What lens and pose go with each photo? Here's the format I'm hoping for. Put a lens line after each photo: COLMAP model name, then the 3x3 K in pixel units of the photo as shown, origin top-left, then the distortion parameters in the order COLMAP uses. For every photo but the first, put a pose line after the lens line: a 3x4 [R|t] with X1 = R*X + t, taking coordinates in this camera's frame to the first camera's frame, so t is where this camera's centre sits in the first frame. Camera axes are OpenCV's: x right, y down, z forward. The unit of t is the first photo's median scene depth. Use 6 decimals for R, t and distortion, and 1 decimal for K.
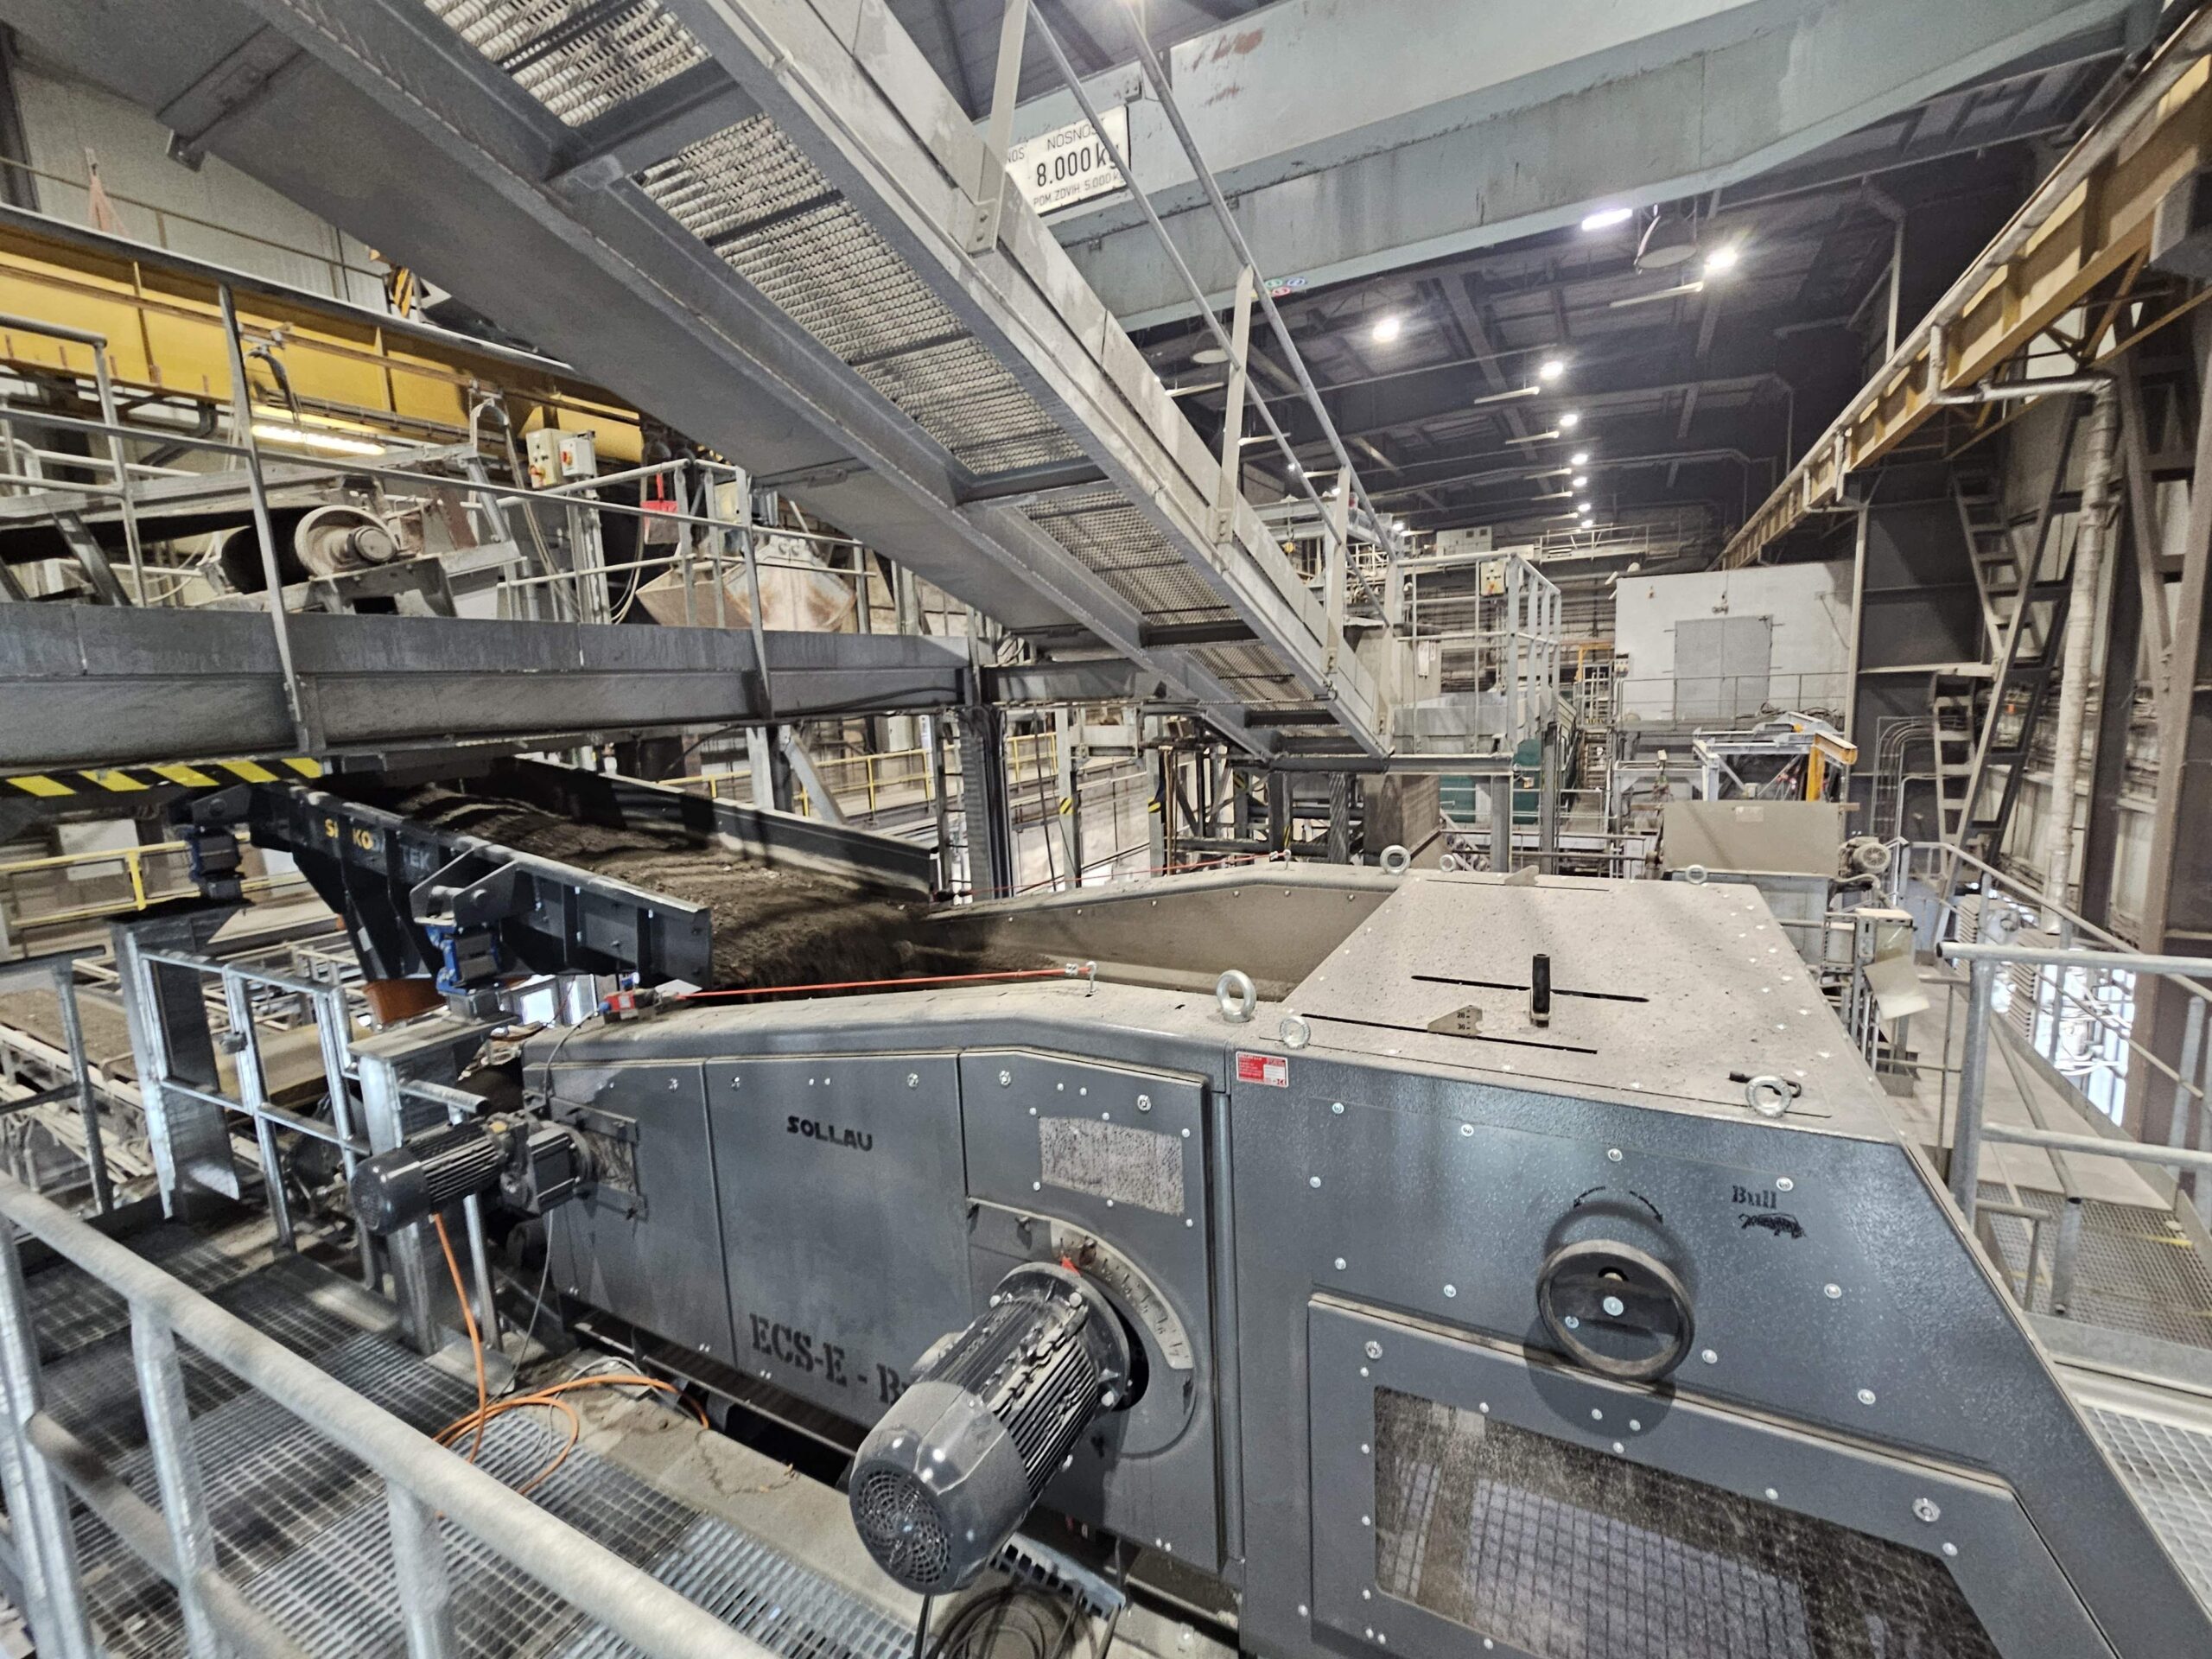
lens RADIAL K [[947.1, 0, 1106.0], [0, 947.1, 829.5], [0, 0, 1]] dist [0.000083, 0.000000]
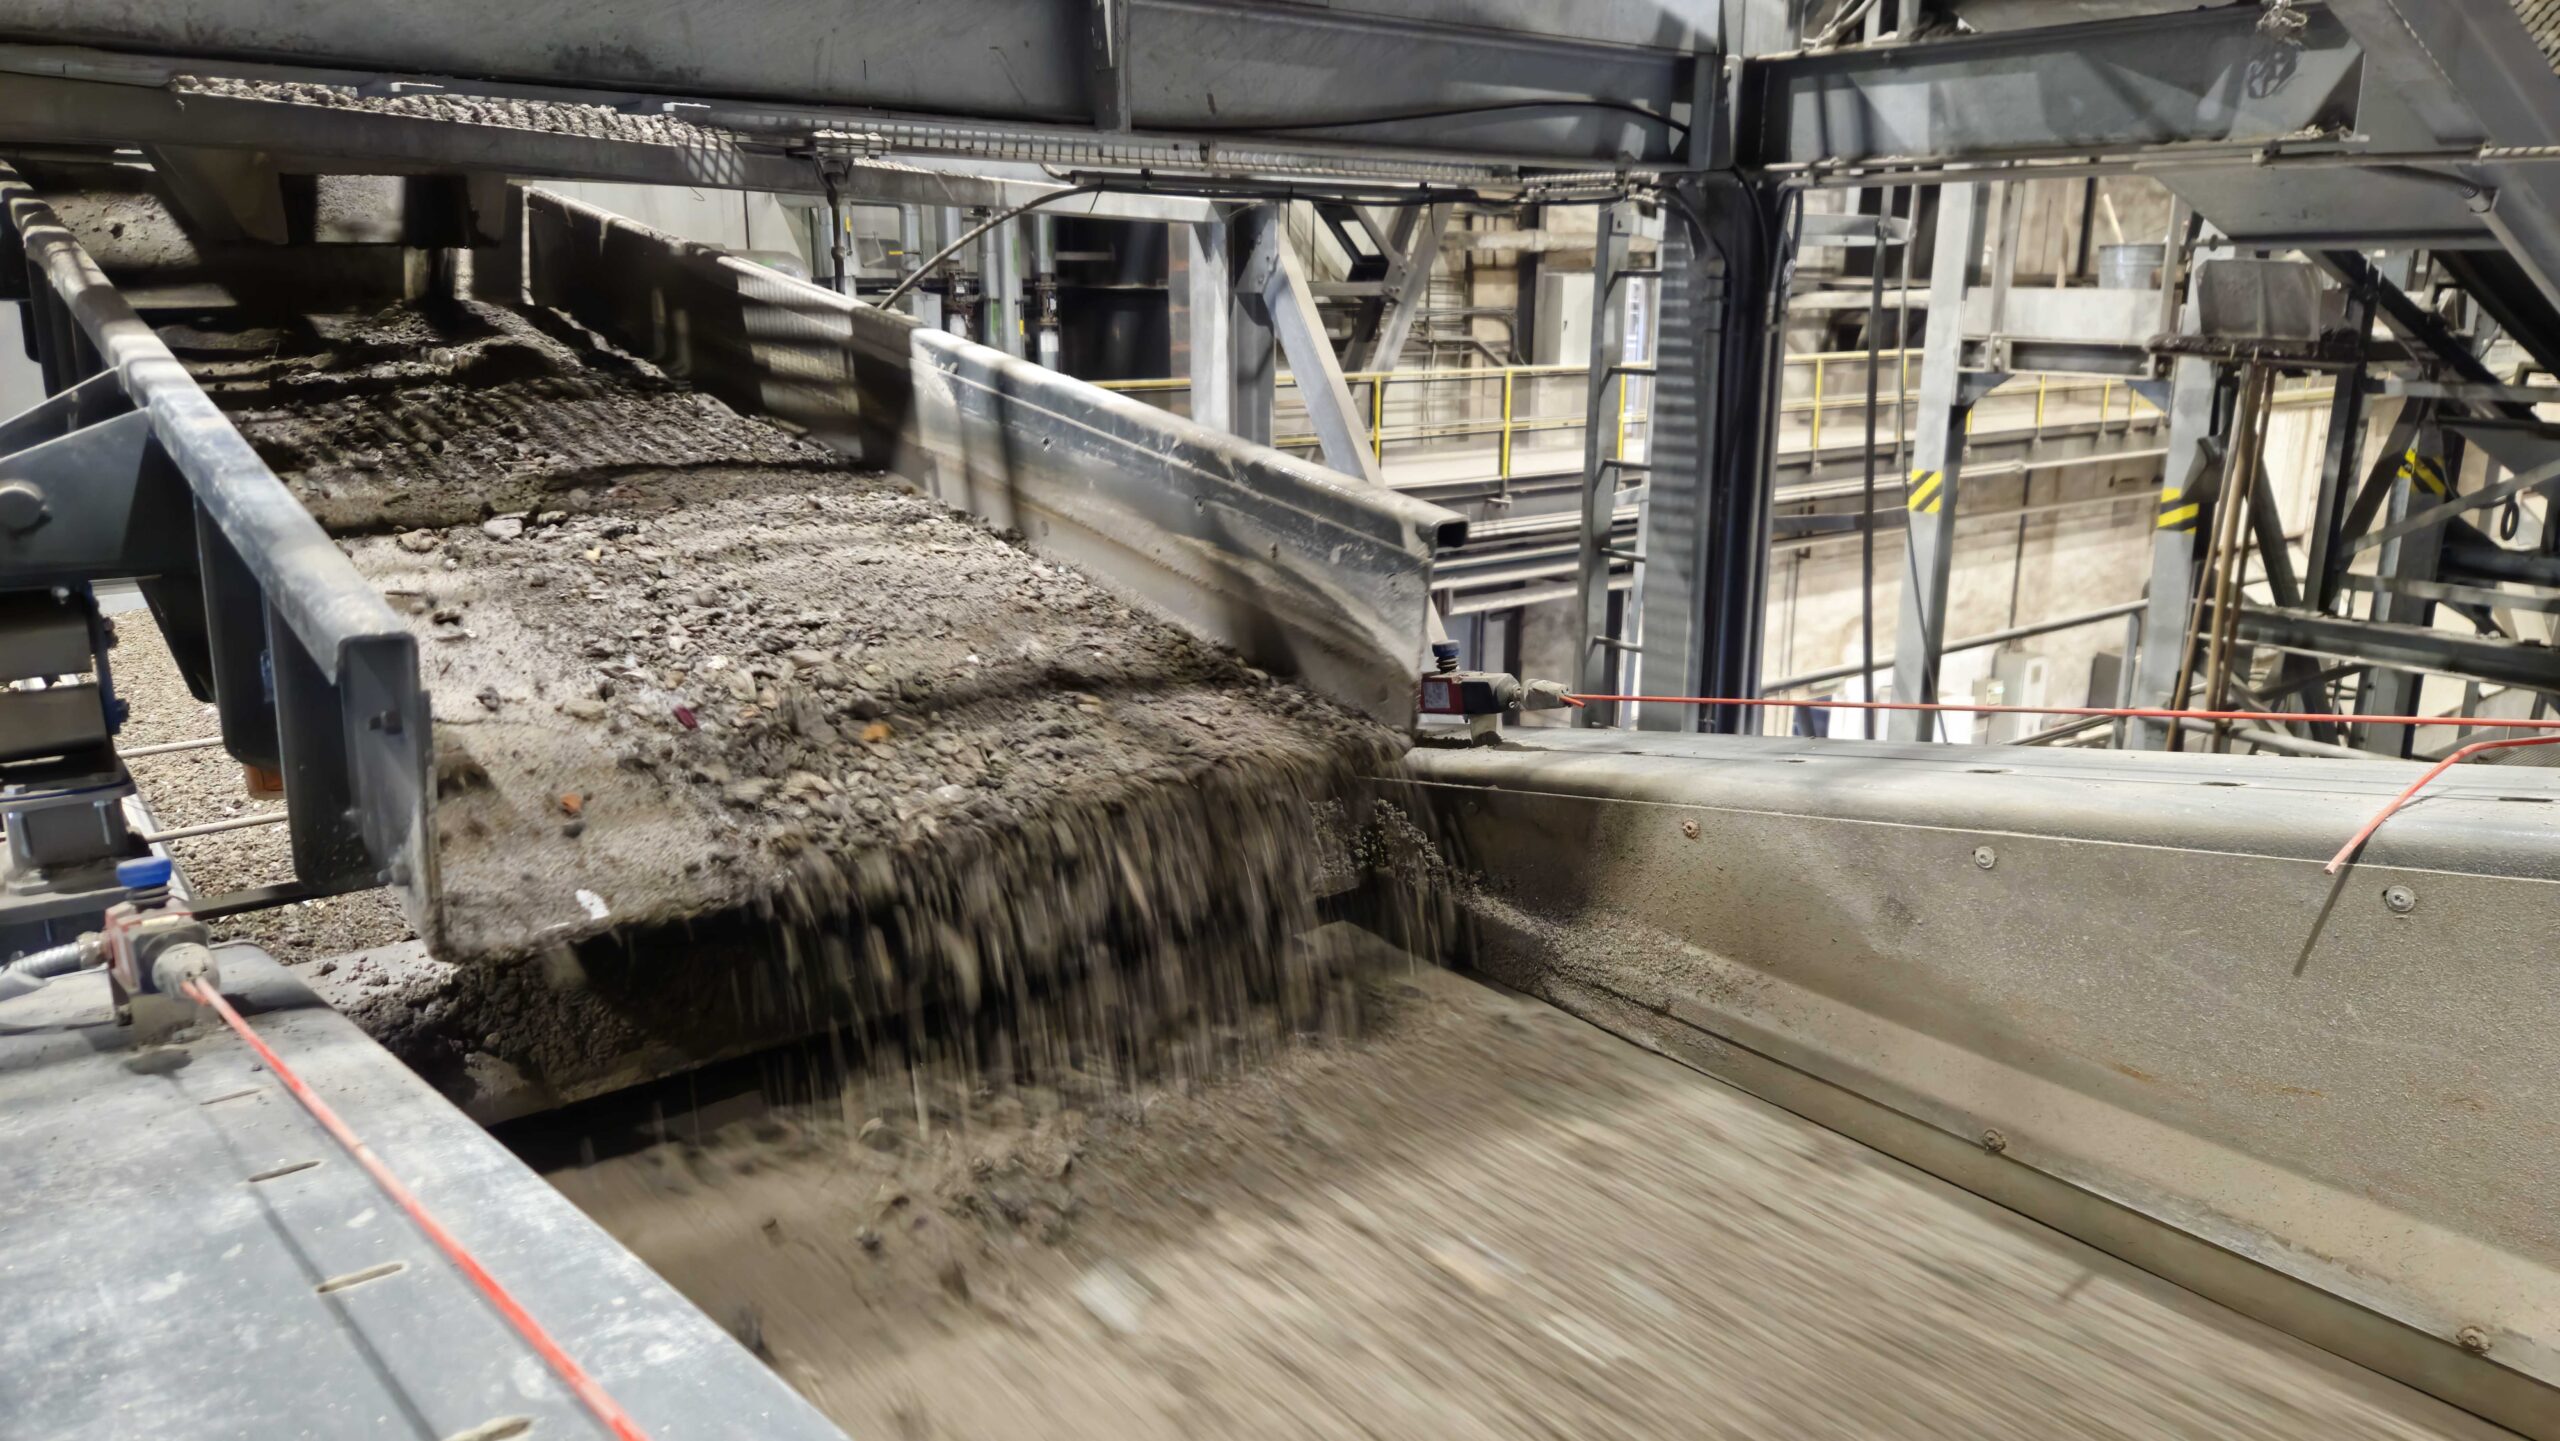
lens RADIAL K [[1702.8, 0, 1280.0], [0, 1702.8, 720.5], [0, 0, 1]] dist [-0.001848, 0.000334]
pose [[0.919071, 0.148489, -0.365048, -0.019092], [-0.108370, 0.985815, 0.128156, 0.008786], [0.378899, -0.078224, 0.922126, 0.265637]]
